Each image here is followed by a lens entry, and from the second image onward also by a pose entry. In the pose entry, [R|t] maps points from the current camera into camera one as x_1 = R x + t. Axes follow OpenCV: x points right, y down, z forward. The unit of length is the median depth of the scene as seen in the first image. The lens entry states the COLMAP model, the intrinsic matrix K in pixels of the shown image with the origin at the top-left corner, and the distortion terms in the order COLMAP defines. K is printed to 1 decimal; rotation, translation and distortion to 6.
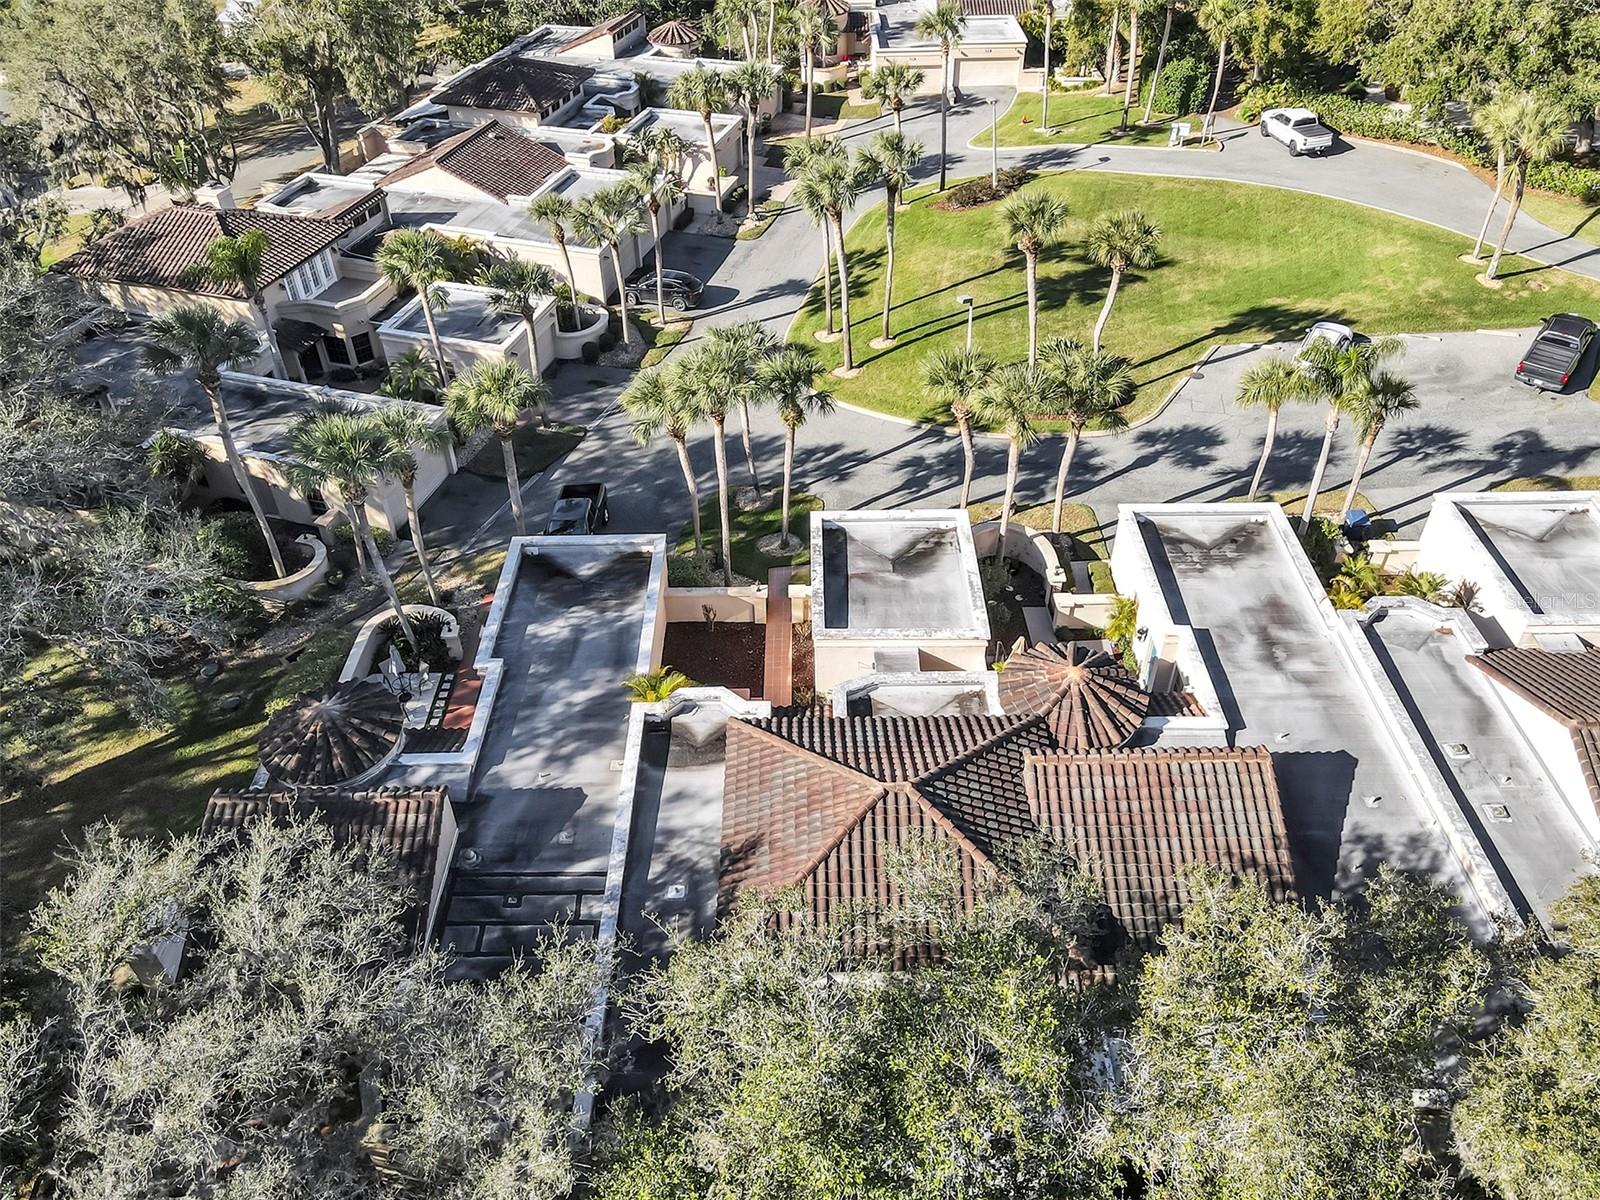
lens RADIAL K [[1141.2, 0, 793.6], [0, 1141.2, 605.3], [0, 0, 1]] dist [0.012030, 0.003470]
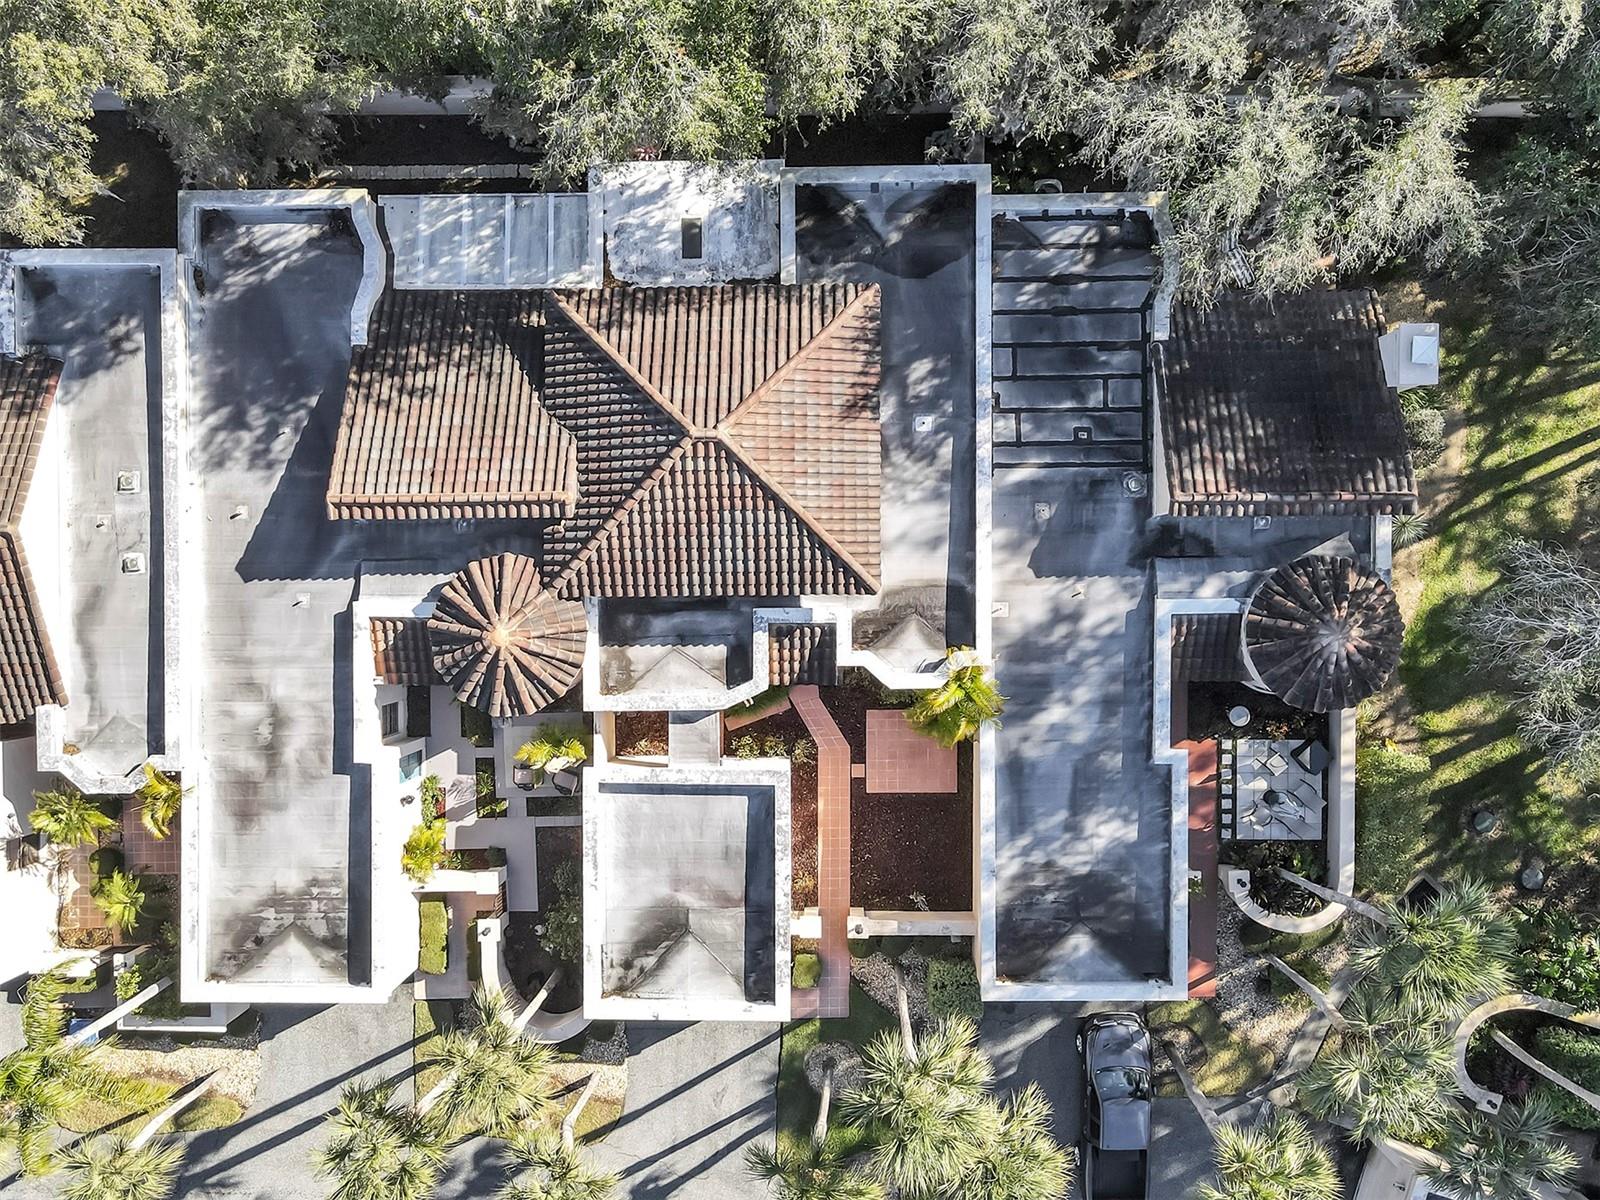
lens RADIAL K [[1141.2, 0, 794.7], [0, 1141.2, 597.7], [0, 0, 1]] dist [0.012030, 0.003470]
pose [[-0.998553, -0.000691, 0.053772, -0.035750], [0.040219, -0.673374, 0.738207, -0.563657], [0.035699, 0.739301, 0.672428, 0.363811]]
